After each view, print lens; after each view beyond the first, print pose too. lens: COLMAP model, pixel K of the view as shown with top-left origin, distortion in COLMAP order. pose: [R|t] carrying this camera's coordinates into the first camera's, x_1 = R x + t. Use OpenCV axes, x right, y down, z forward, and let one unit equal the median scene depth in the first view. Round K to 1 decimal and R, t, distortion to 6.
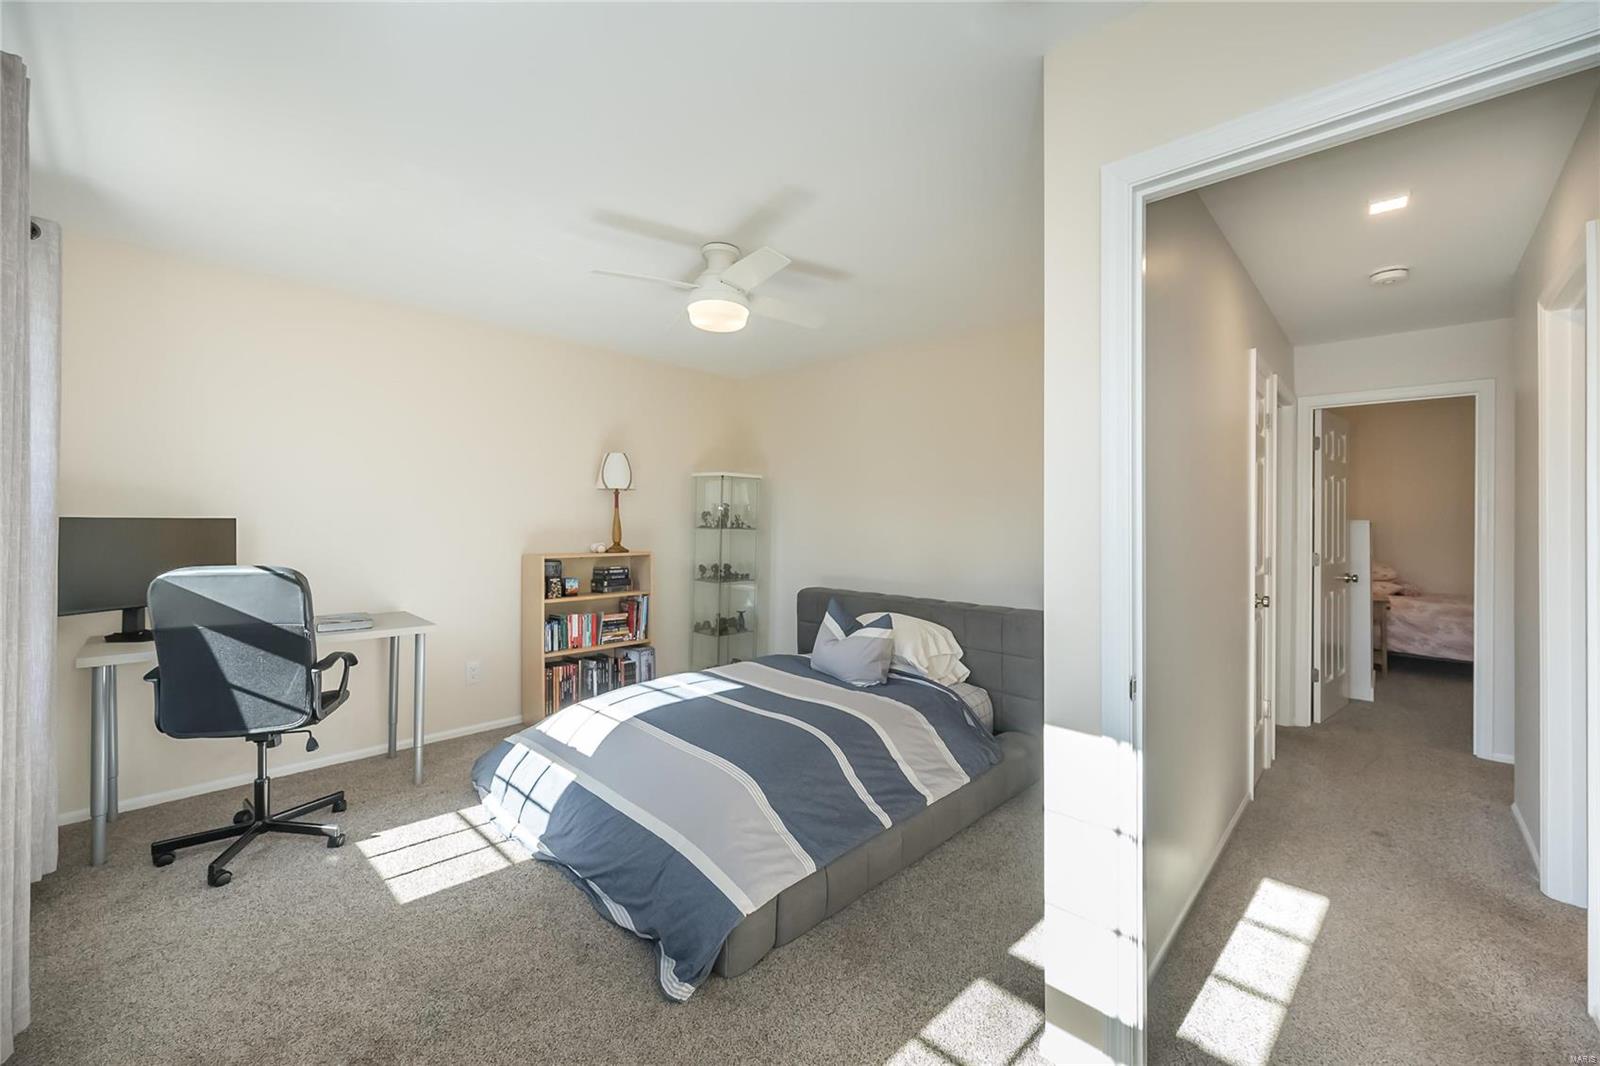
lens RADIAL K [[641.1, 0, 772.4], [0, 641.1, 522.6], [0, 0, 1]] dist [0.001467, 0.000999]
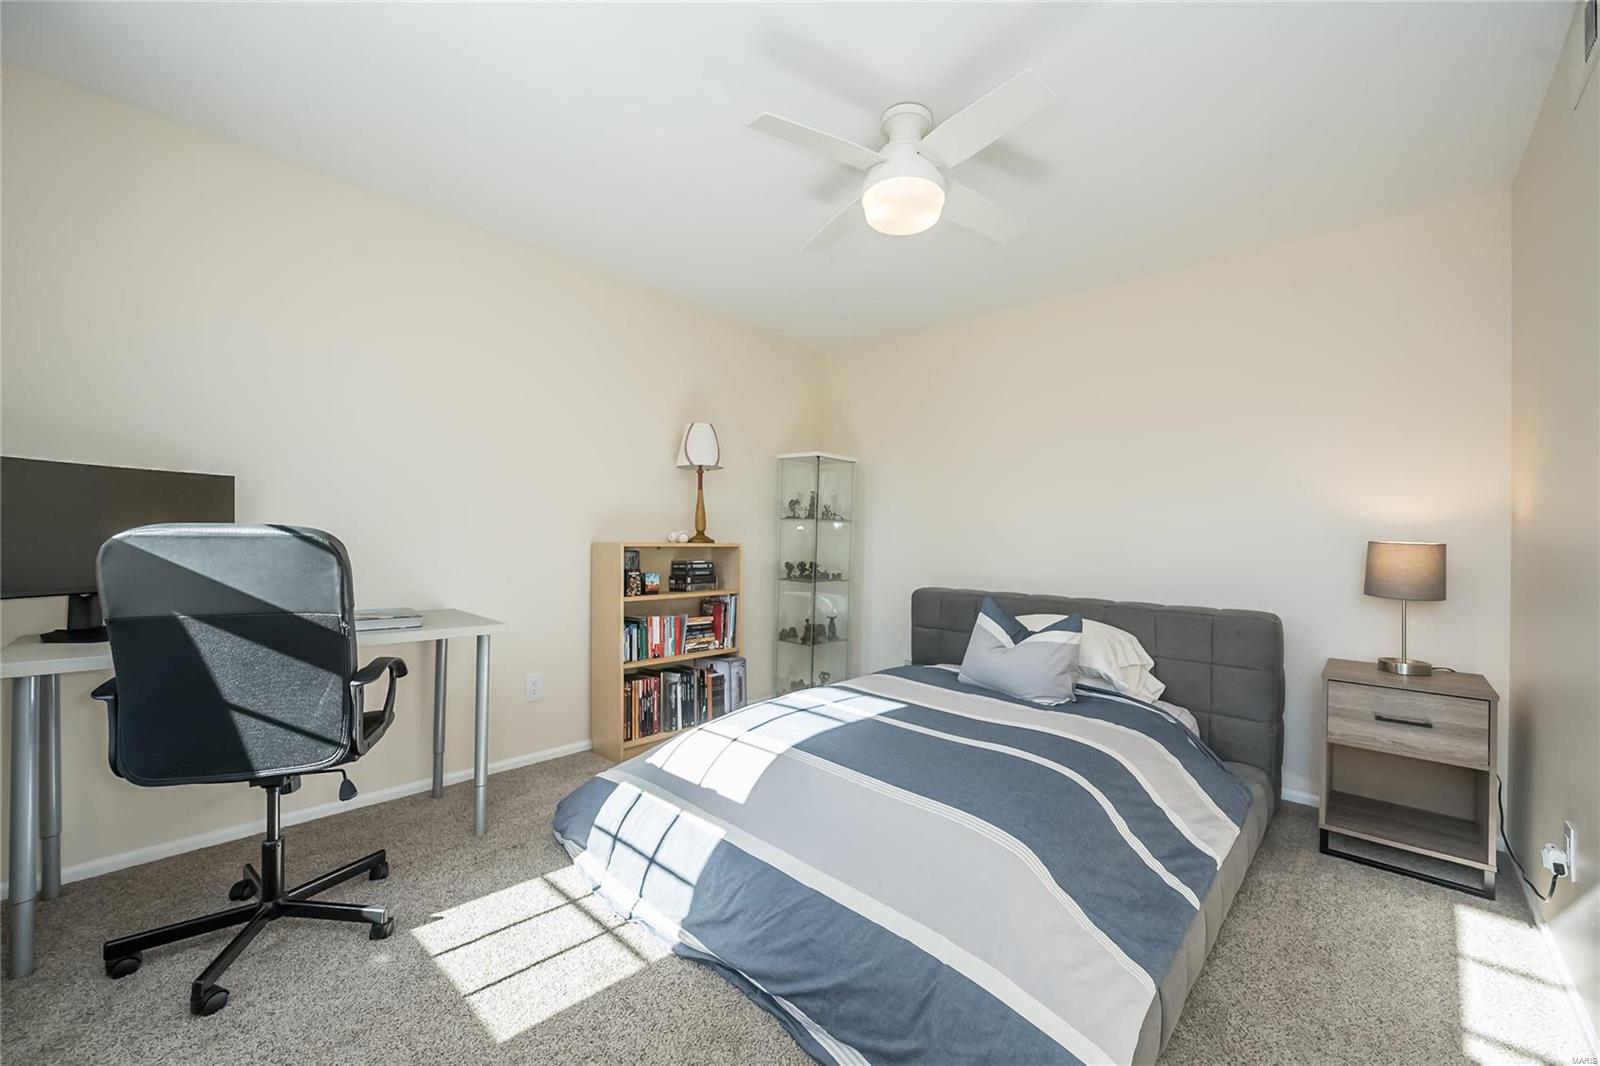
lens RADIAL K [[641.1, 0, 797.7], [0, 641.1, 540.6], [0, 0, 1]] dist [0.001467, 0.000999]
pose [[0.999414, 0.008458, 0.033156, -0.242991], [-0.008569, 0.999958, 0.003219, 0.066228], [-0.033127, -0.003501, 0.999445, 0.276369]]
